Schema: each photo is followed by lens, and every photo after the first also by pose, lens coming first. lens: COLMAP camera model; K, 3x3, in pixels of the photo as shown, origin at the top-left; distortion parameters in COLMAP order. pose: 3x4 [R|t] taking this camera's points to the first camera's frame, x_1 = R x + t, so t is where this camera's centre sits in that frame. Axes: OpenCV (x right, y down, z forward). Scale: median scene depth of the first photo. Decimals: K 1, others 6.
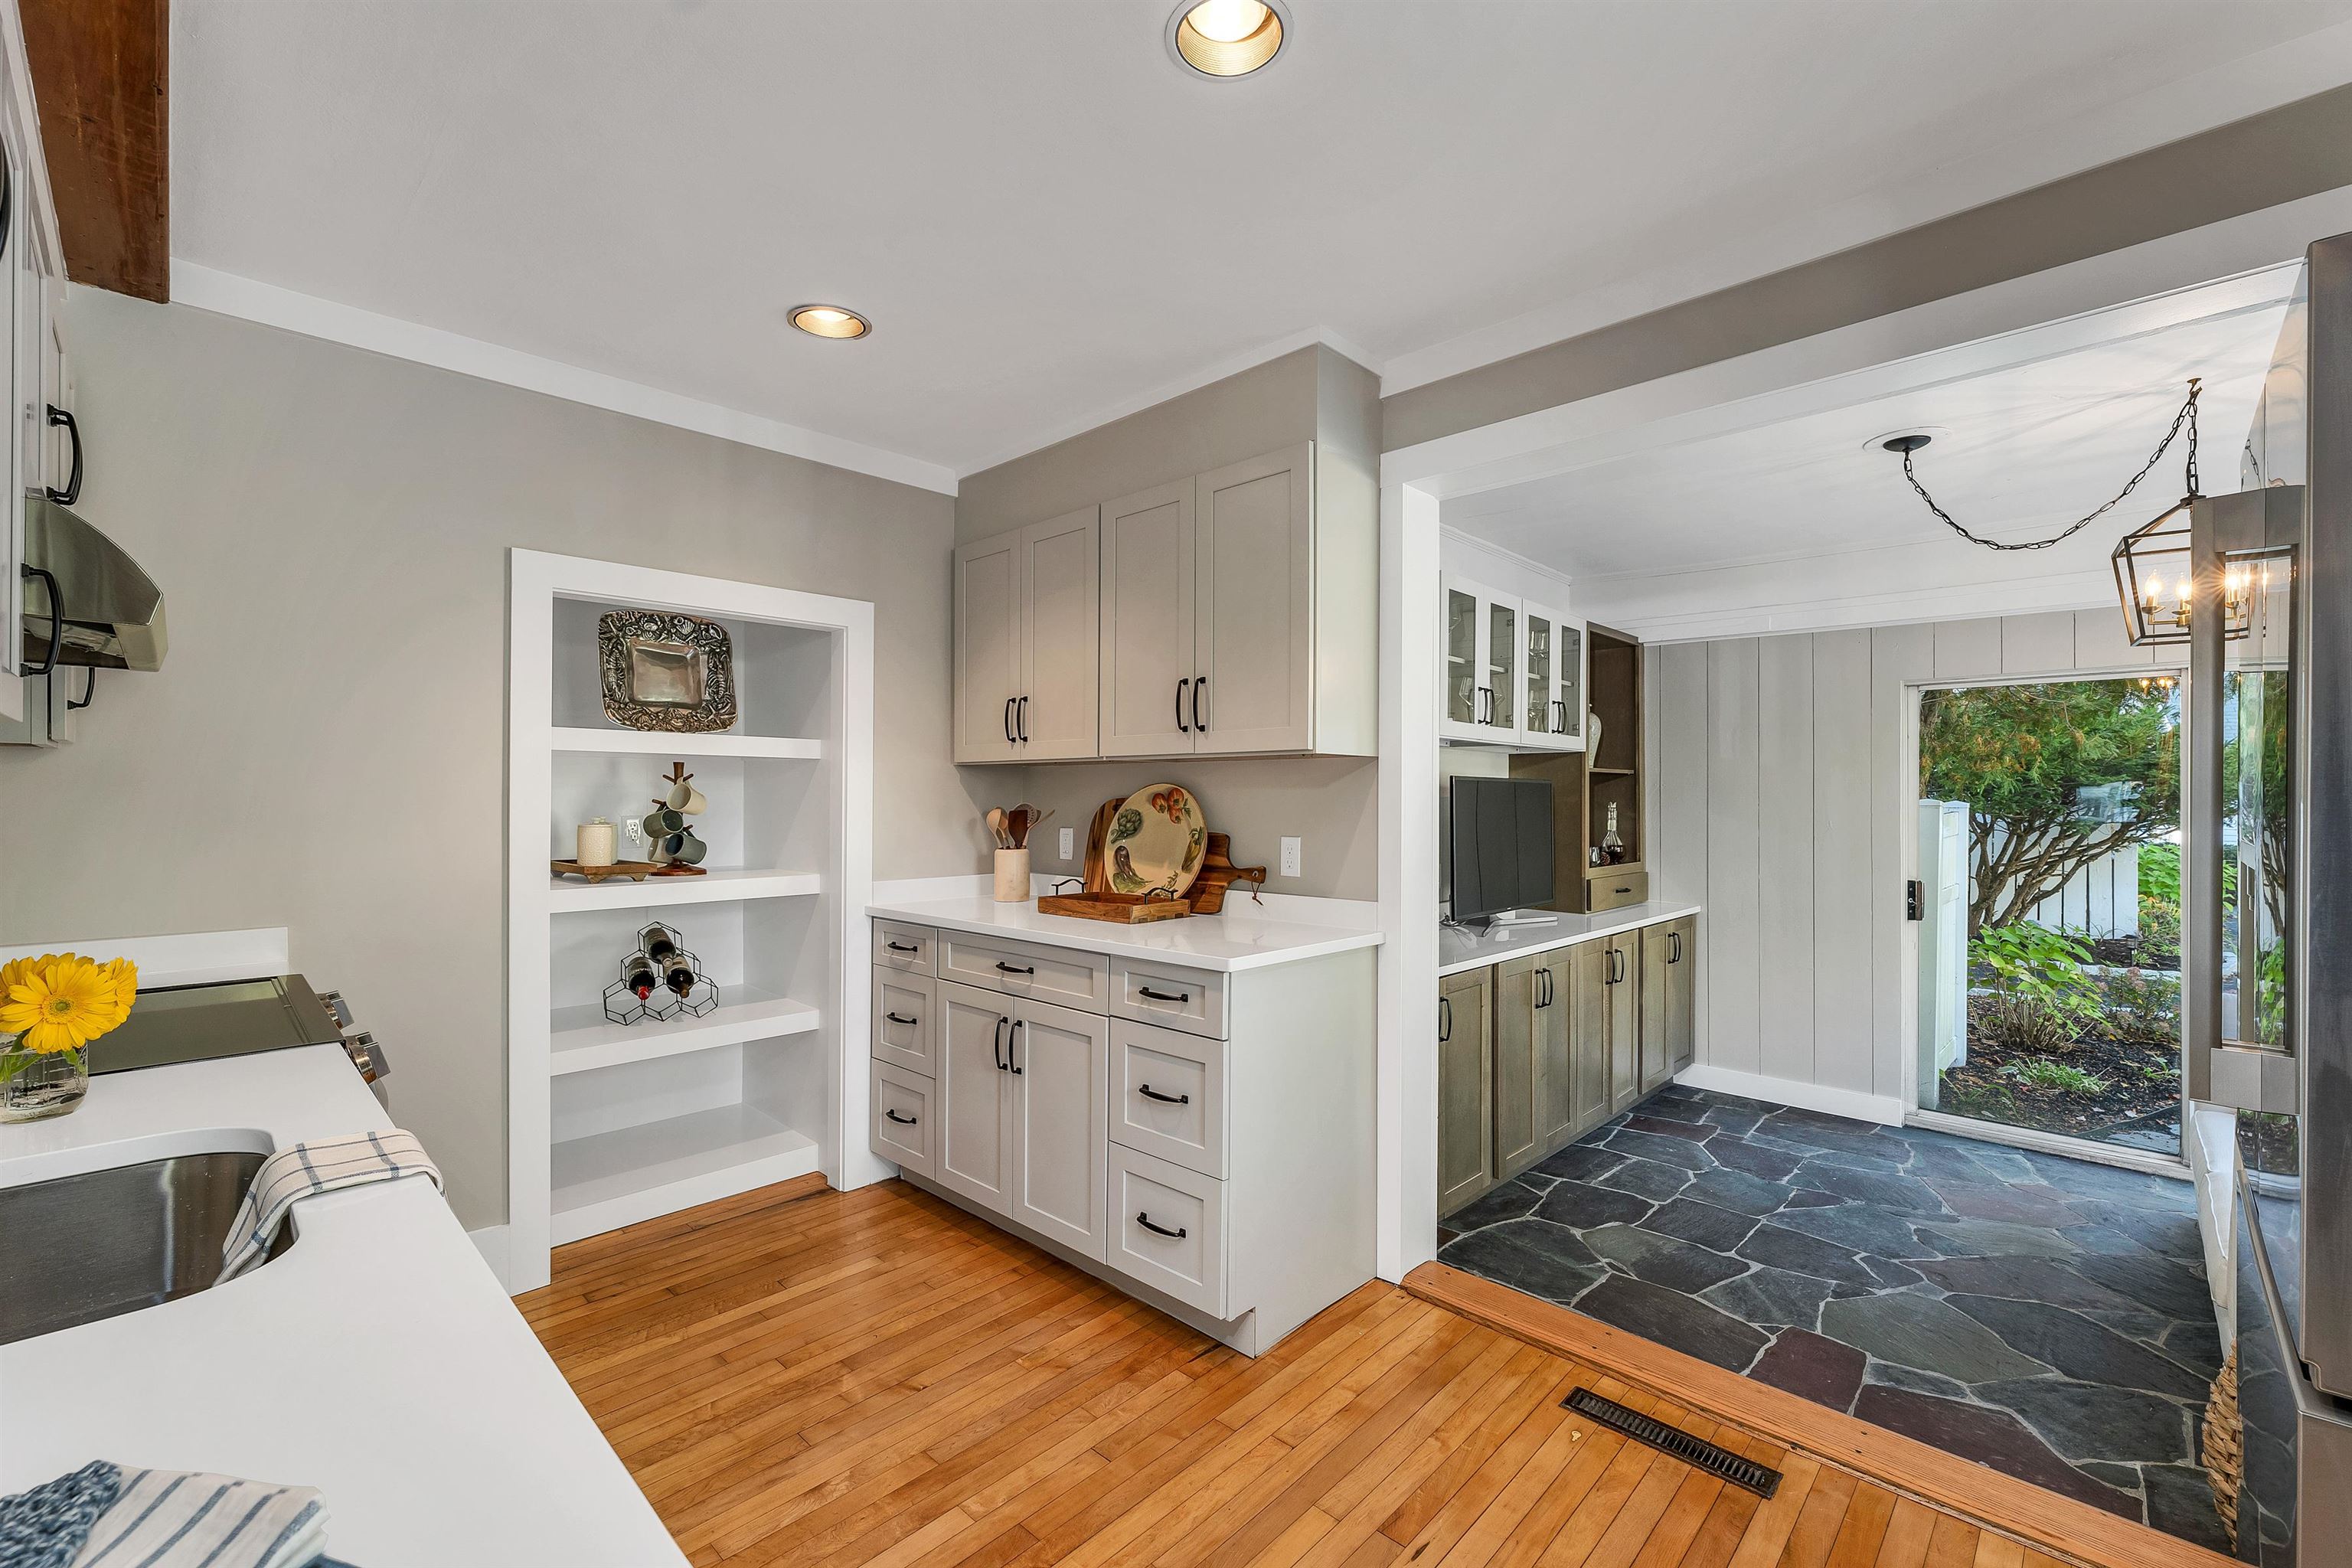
lens RADIAL K [[986.3, 0, 1169.7], [0, 986.3, 793.8], [0, 0, 1]] dist [0.000637, -0.000019]
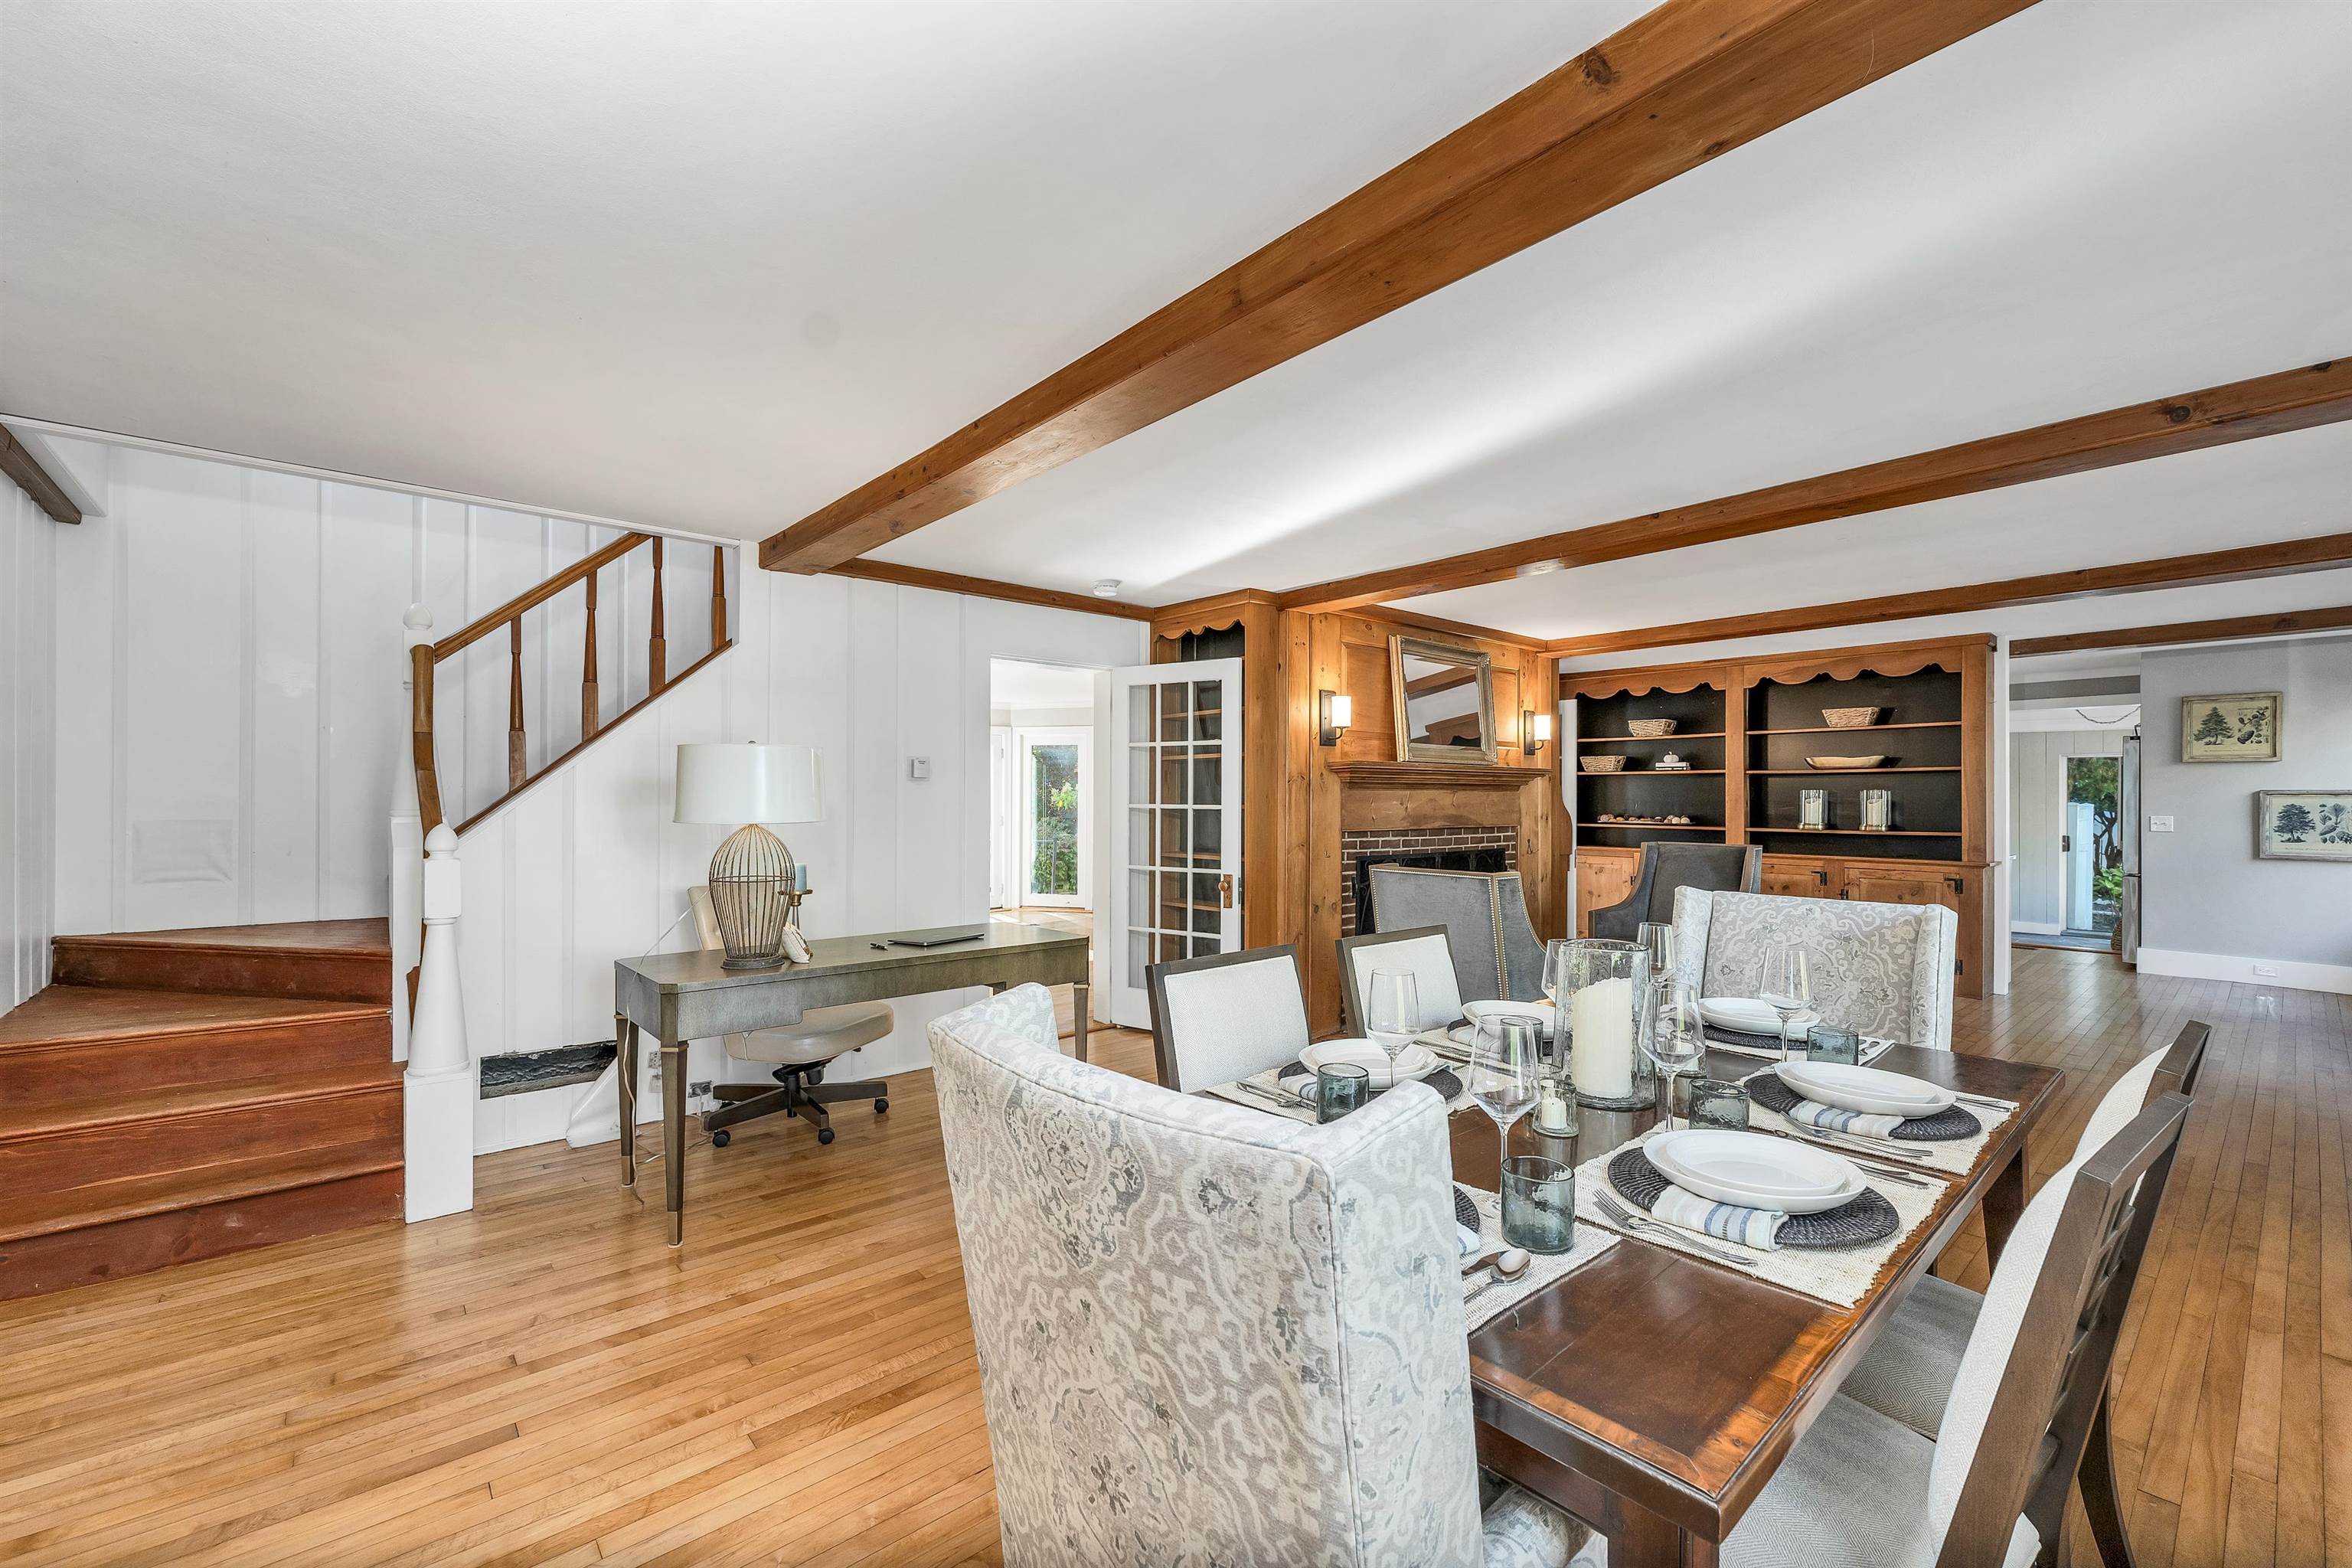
lens RADIAL K [[964.7, 0, 1173.4], [0, 964.7, 799.0], [0, 0, 1]] dist [-0.000913, -0.000371]
pose [[0.995671, -0.003315, -0.092890, -1.248735], [0.003444, 0.999993, 0.001231, -0.013918], [0.092885, -0.001545, 0.995676, -1.612504]]
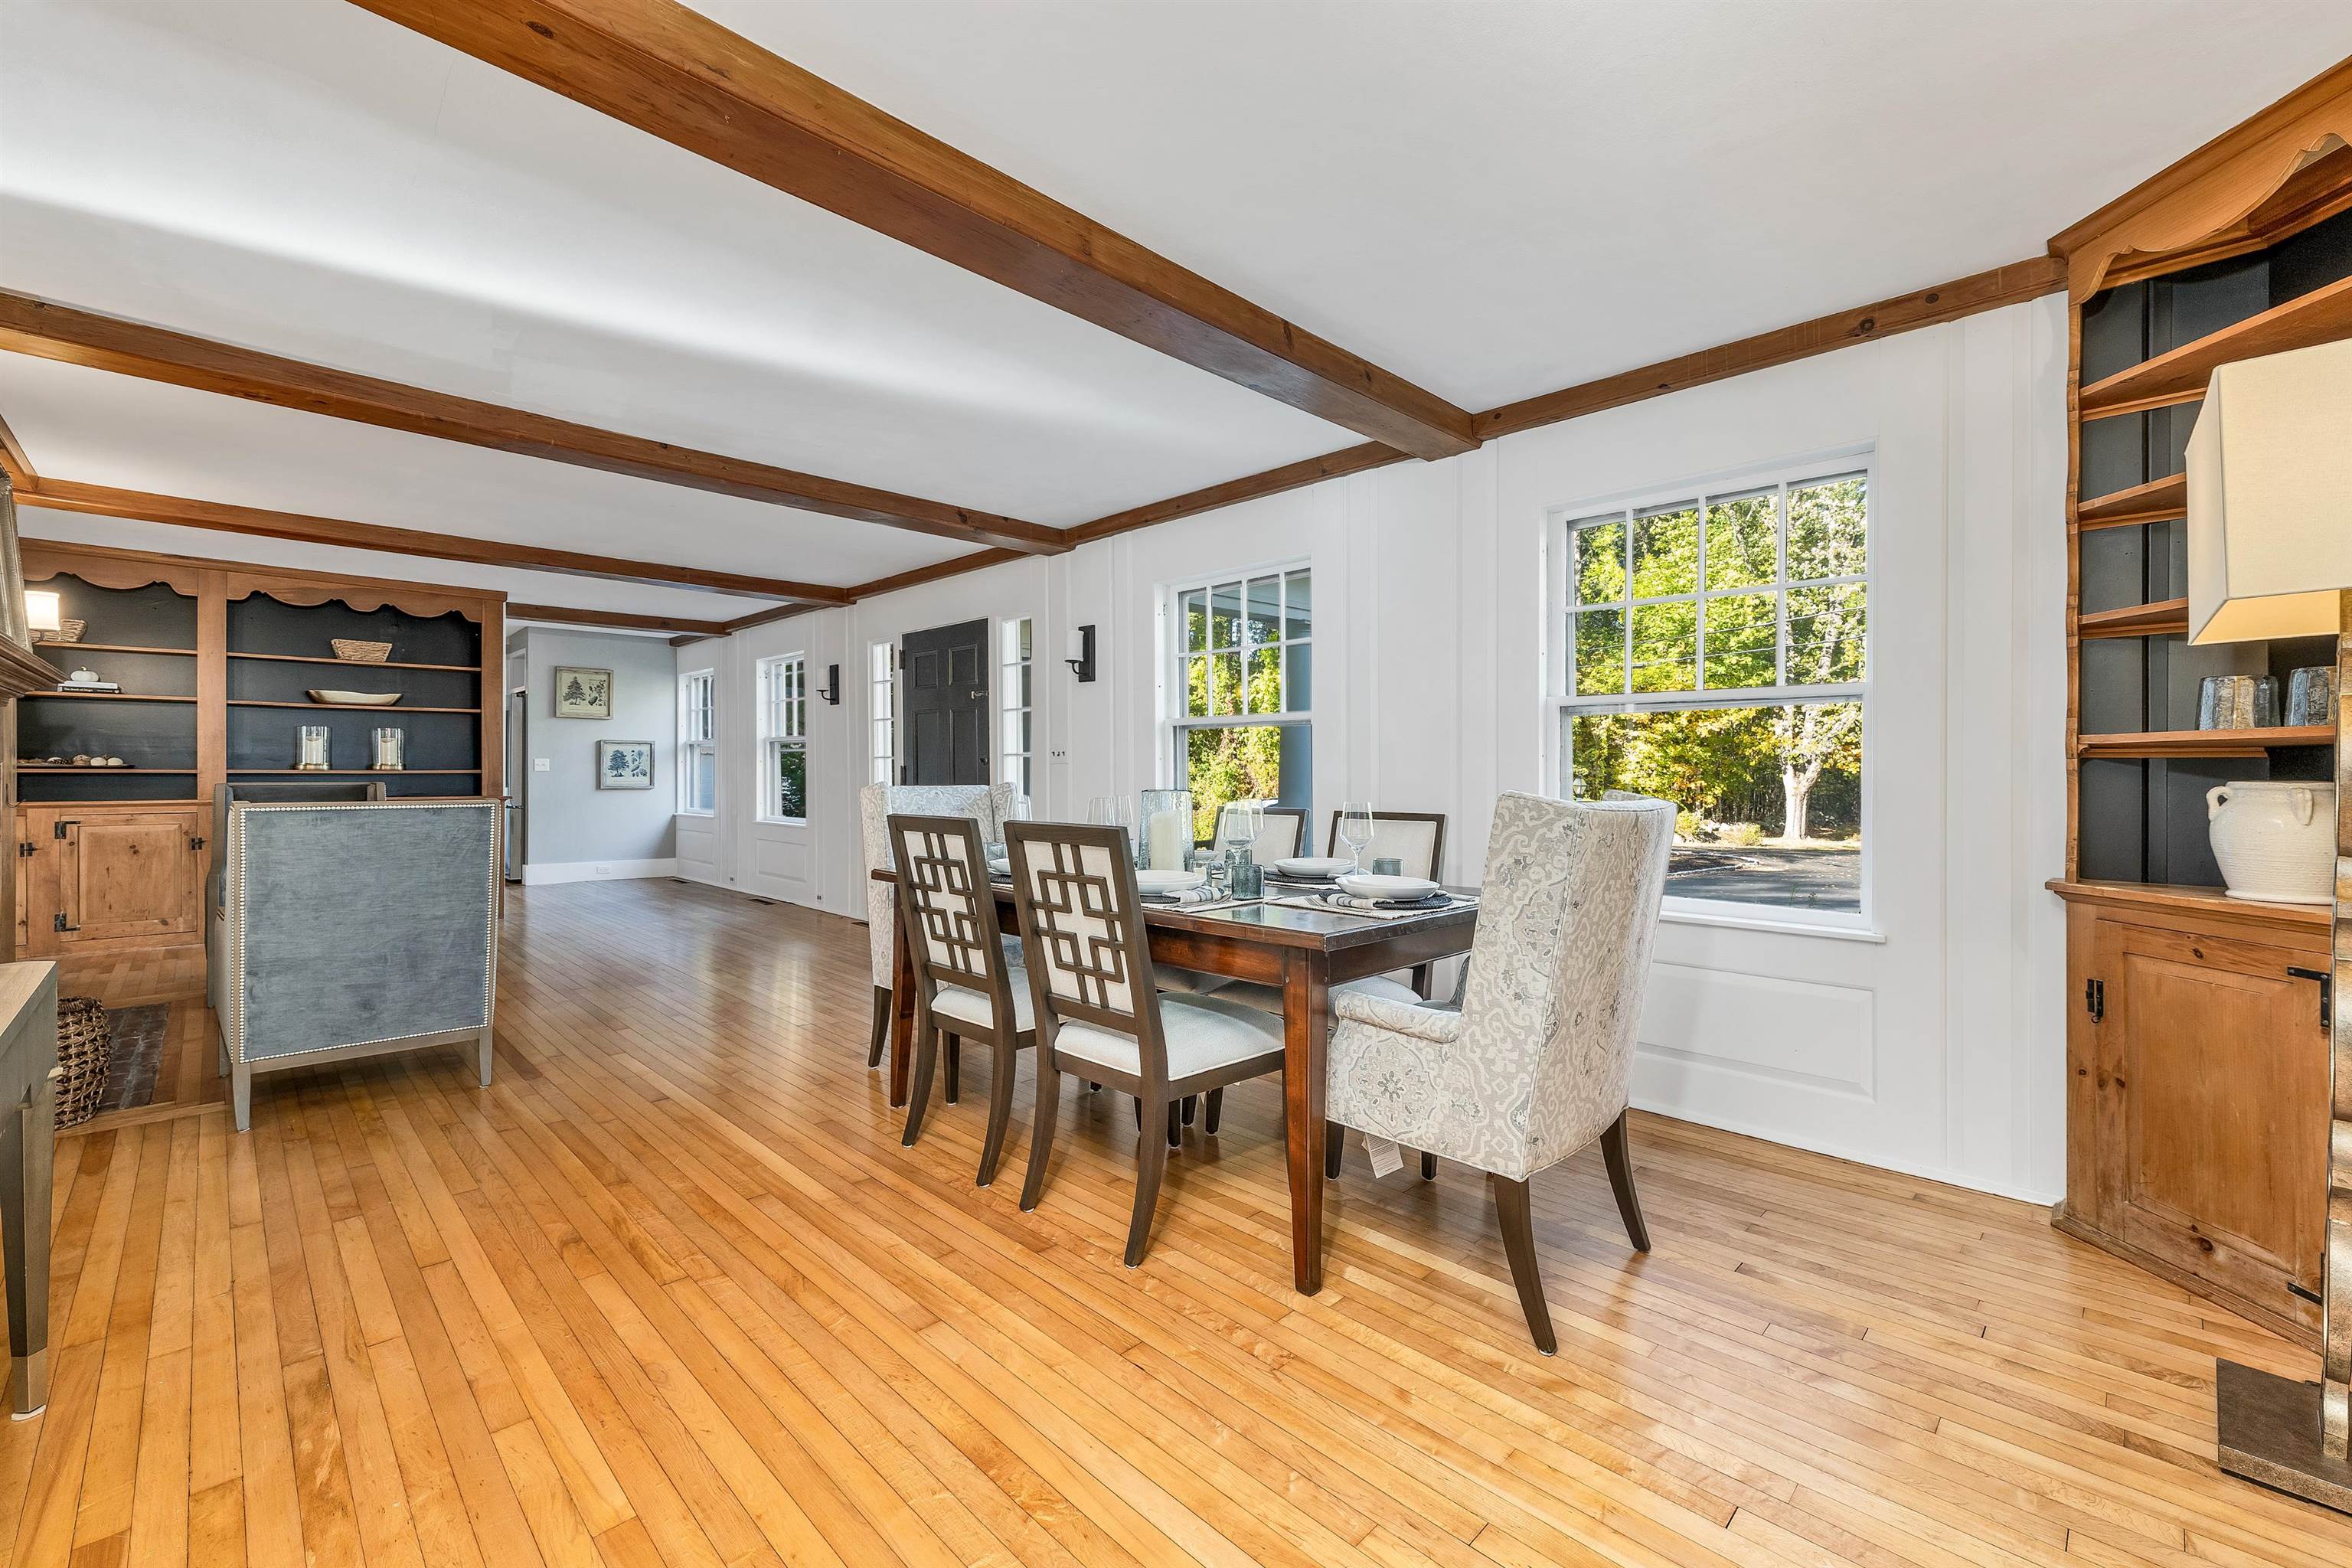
lens RADIAL K [[965.1, 0, 1171.3], [0, 965.1, 768.4], [0, 0, 1]] dist [-0.000787, 0.000298]
pose [[0.016764, -0.003750, 0.999852, -1.769544], [-0.005125, 0.999980, 0.003837, 0.028223], [-0.999846, -0.005189, 0.016744, -1.217909]]
